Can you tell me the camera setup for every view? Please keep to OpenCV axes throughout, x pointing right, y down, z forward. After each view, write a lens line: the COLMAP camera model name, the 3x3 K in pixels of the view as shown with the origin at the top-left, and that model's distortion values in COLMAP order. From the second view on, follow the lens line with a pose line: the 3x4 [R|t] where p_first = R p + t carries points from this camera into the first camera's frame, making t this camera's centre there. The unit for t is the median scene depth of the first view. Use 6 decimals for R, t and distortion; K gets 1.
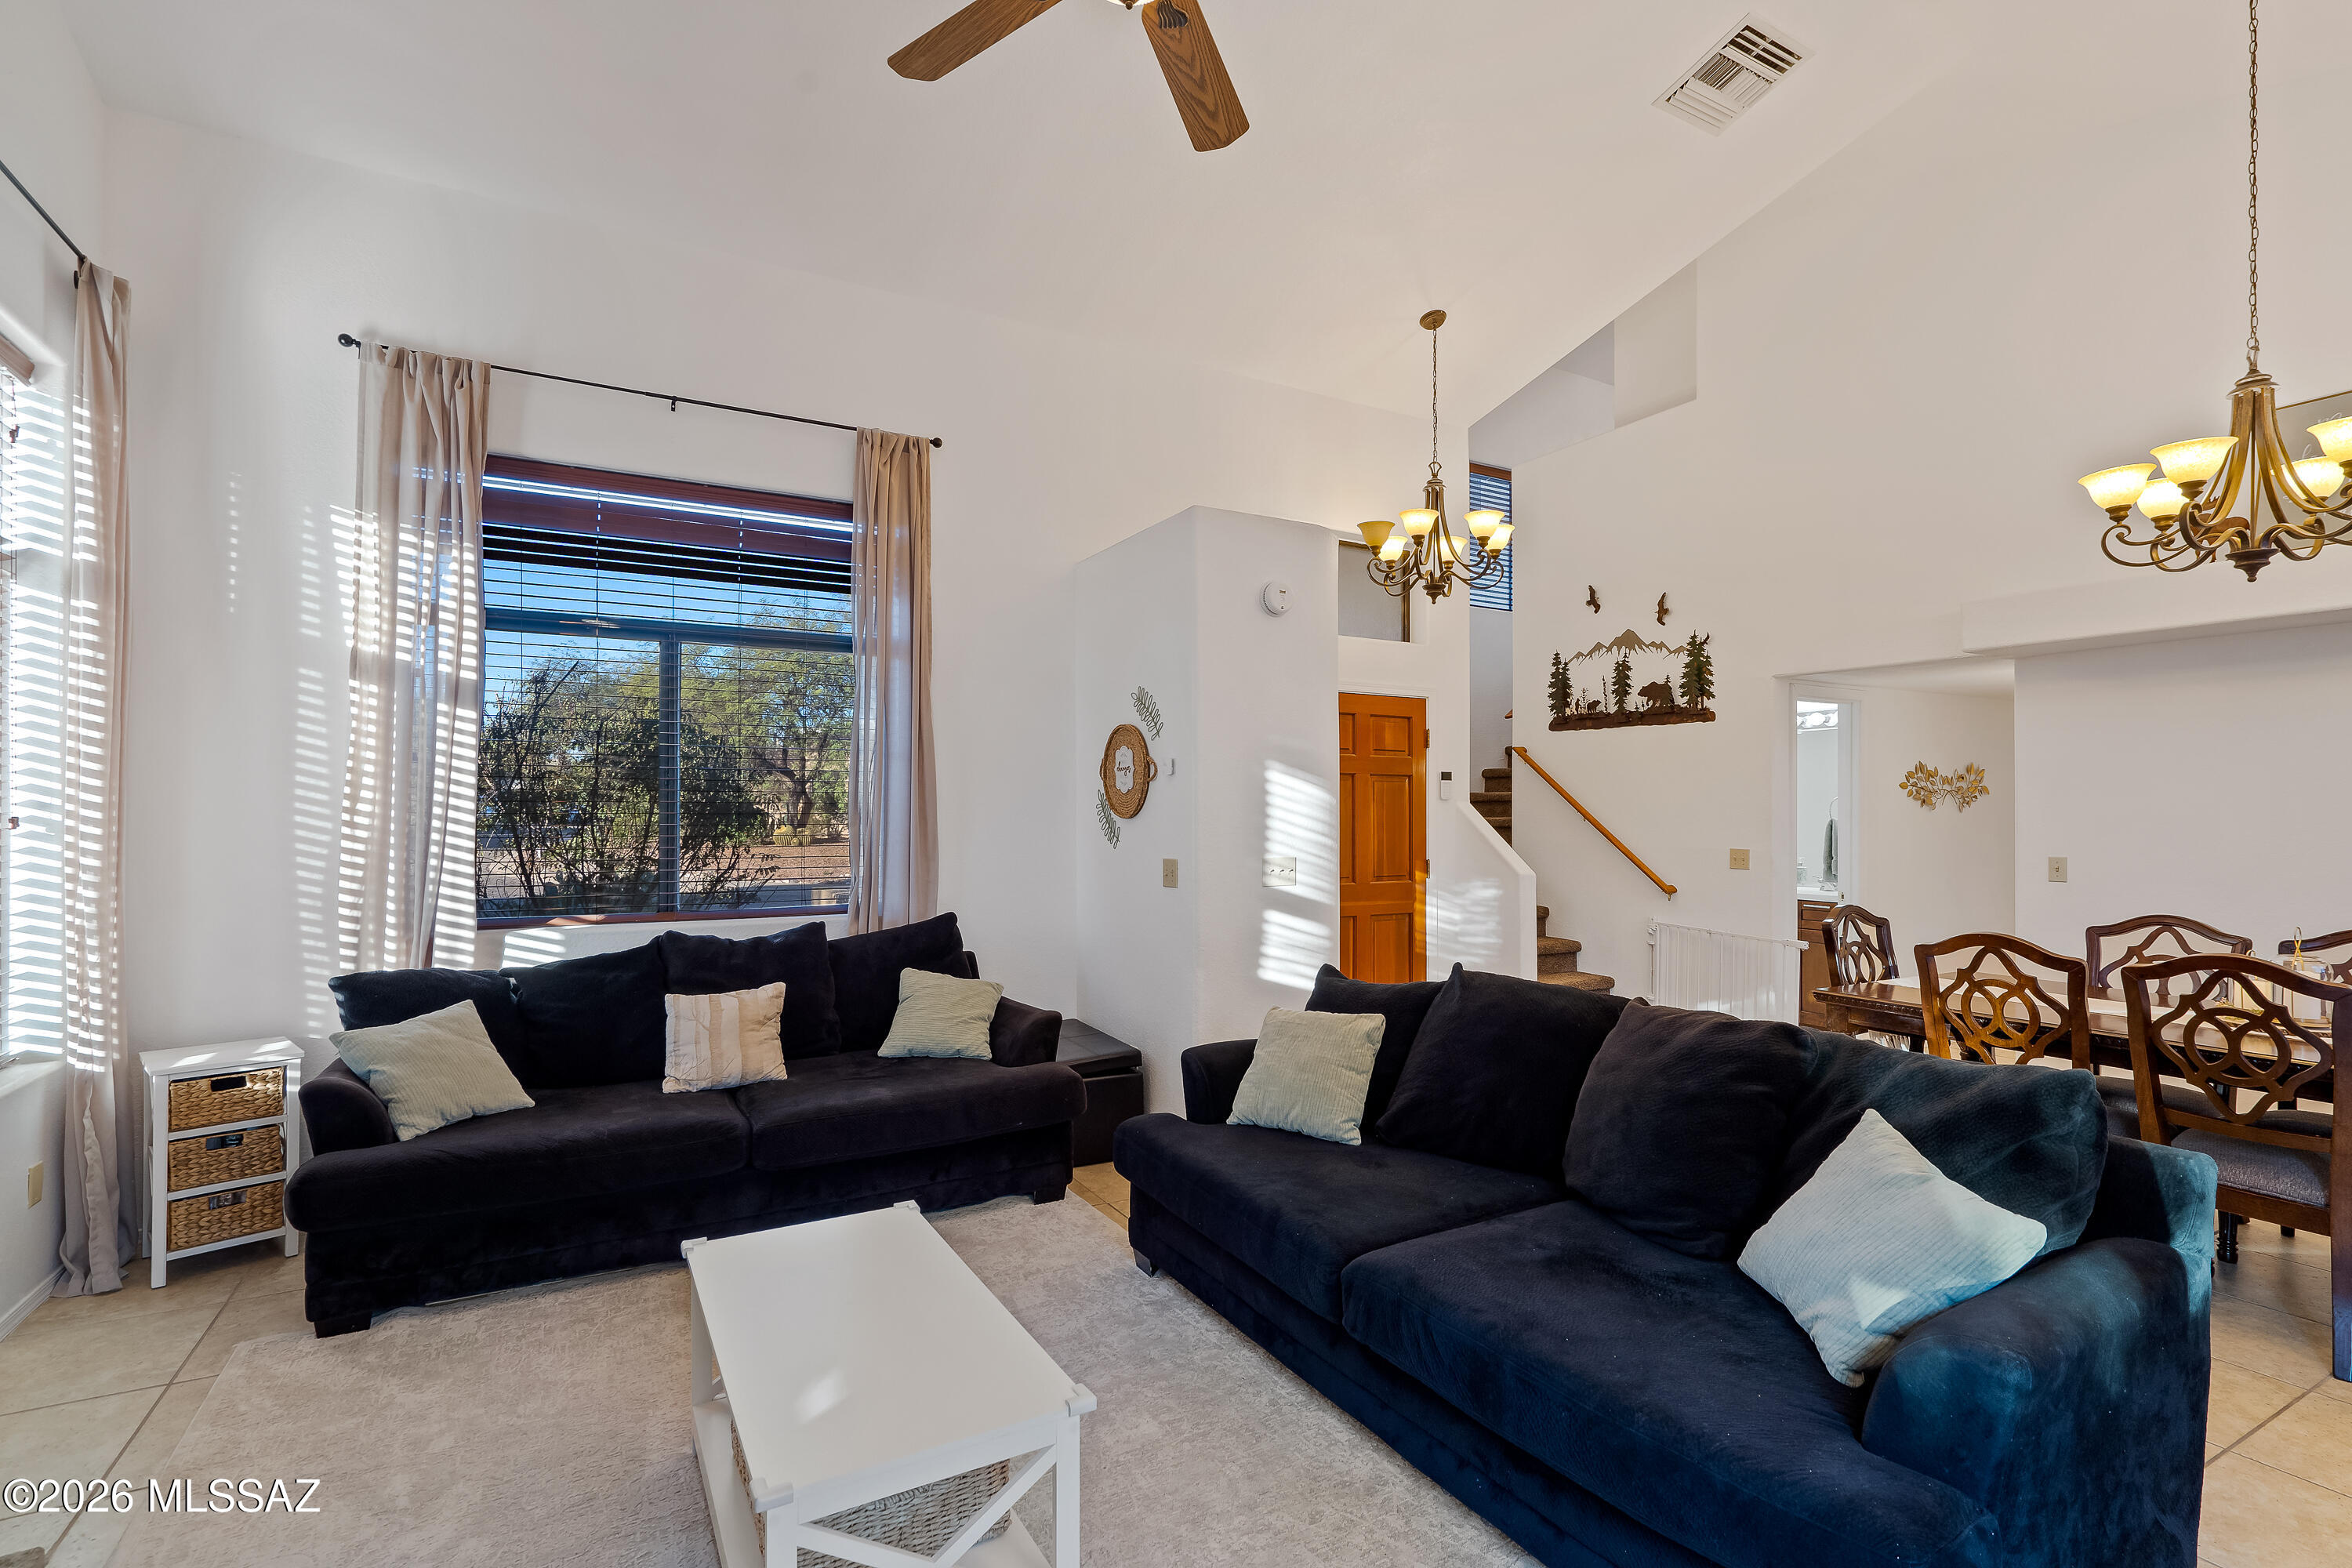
lens RADIAL K [[1074.1, 0, 1175.9], [0, 1074.1, 799.6], [0, 0, 1]] dist [-0.000295, -0.000164]
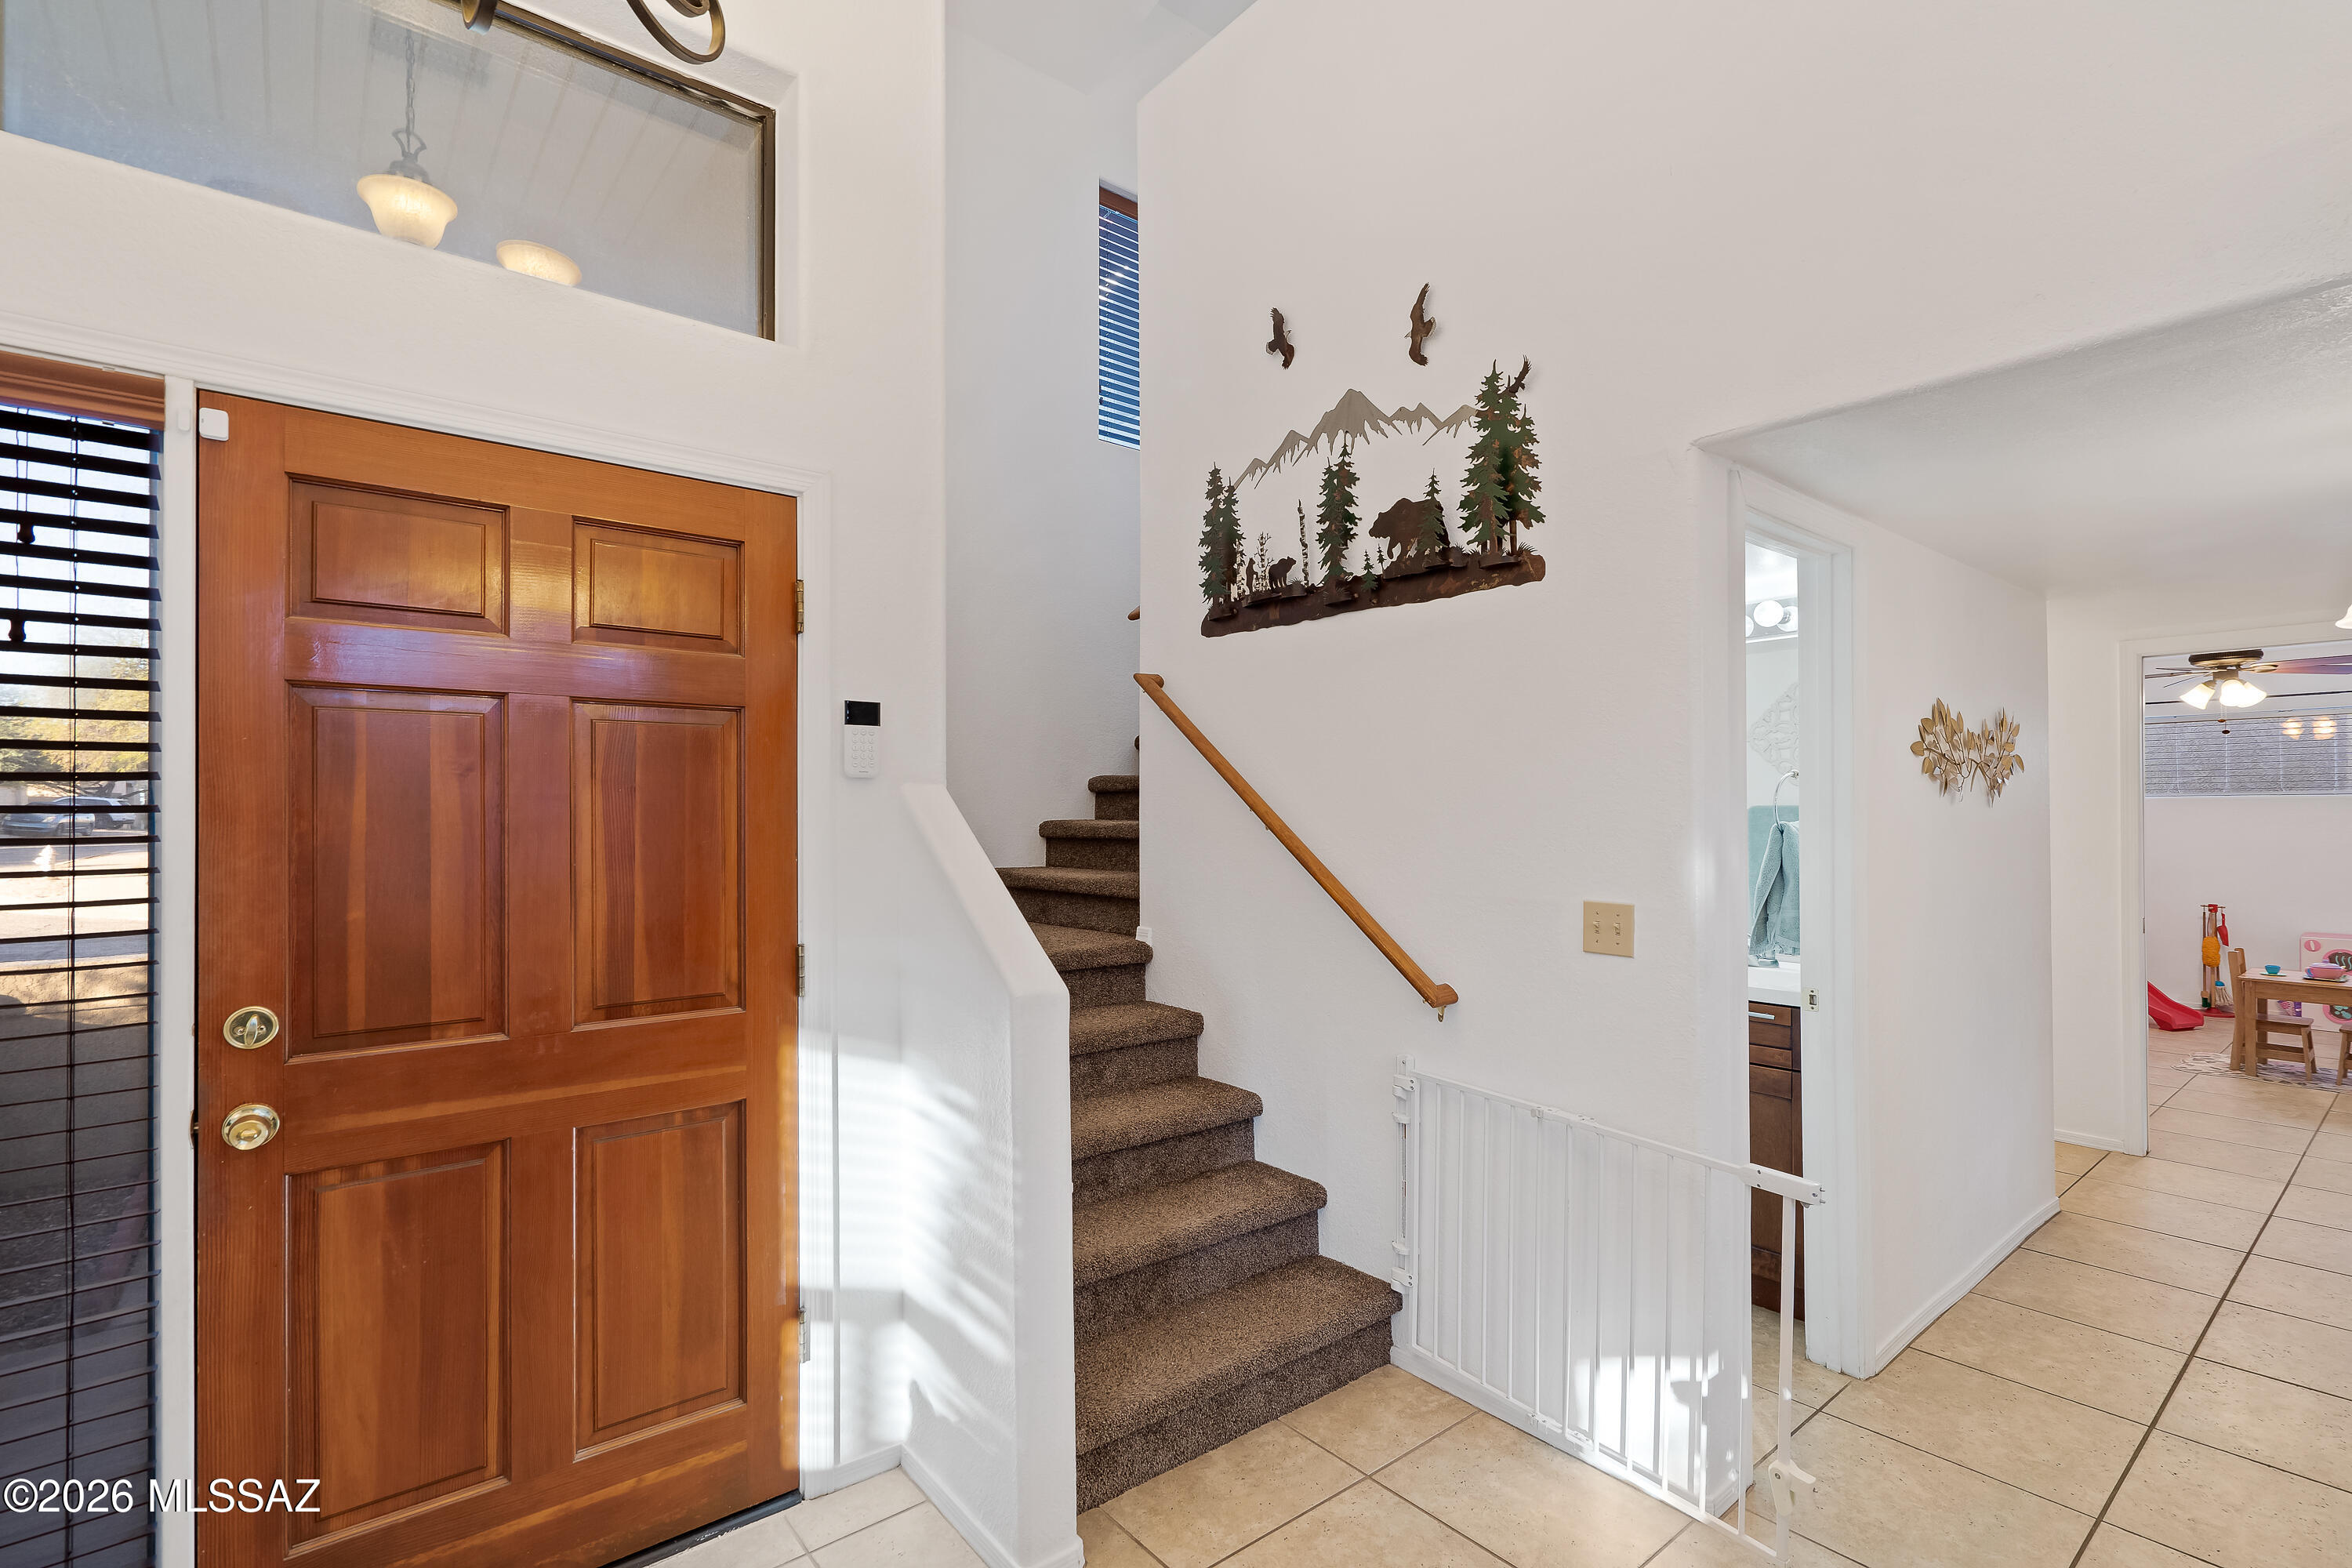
lens RADIAL K [[1074.1, 0, 1173.1], [0, 1074.1, 789.6], [0, 0, 1]] dist [-0.000295, -0.000164]
pose [[0.985864, -0.001434, 0.167539, 0.280268], [0.003387, 0.999930, -0.011373, 0.008575], [-0.167511, 0.011779, 0.985800, 0.590701]]
